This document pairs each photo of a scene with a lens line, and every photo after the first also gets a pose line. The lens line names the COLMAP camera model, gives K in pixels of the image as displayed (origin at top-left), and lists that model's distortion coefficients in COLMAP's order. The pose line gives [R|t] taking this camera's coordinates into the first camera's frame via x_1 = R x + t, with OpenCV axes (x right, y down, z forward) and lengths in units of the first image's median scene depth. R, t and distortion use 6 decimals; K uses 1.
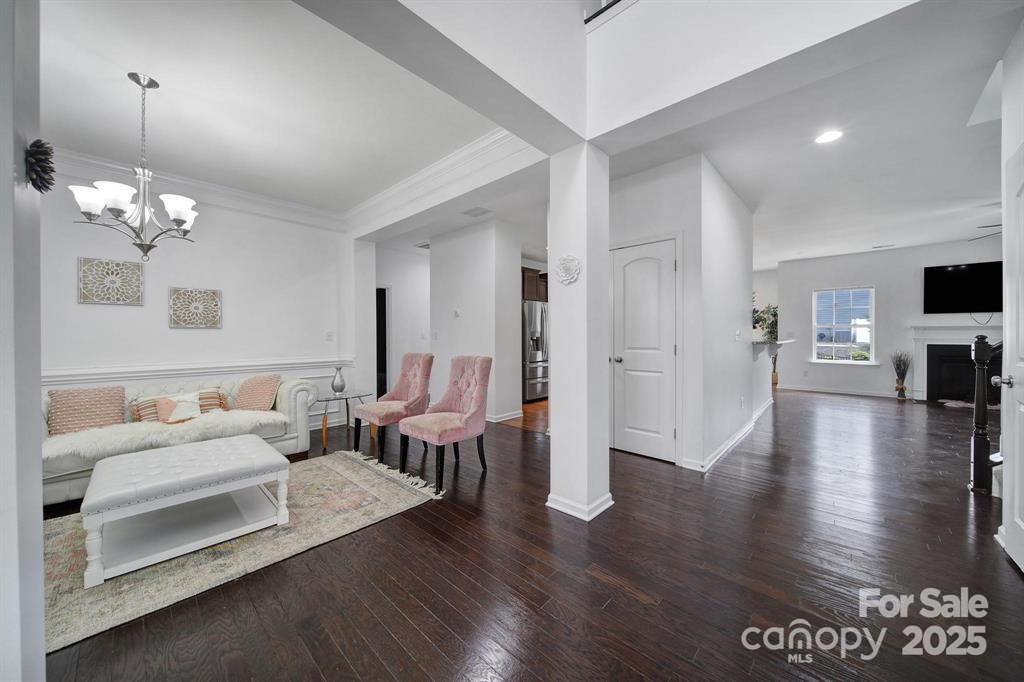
lens RADIAL K [[362.0, 0, 510.9], [0, 362.0, 338.6], [0, 0, 1]] dist [0.001215, 0.000020]
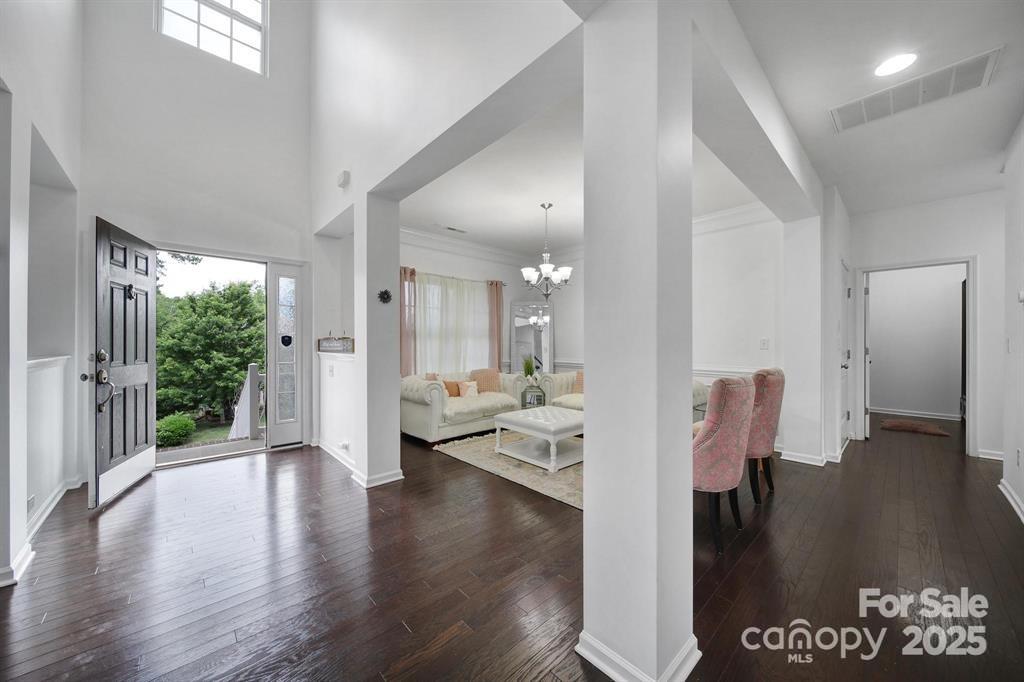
lens RADIAL K [[362.0, 0, 511.1], [0, 362.0, 340.2], [0, 0, 1]] dist [0.001215, 0.000020]
pose [[-0.073753, 0.002531, -0.997273, 0.908301], [-0.002328, 0.999994, 0.002710, -0.025403], [0.997274, 0.002522, -0.073746, 1.021314]]
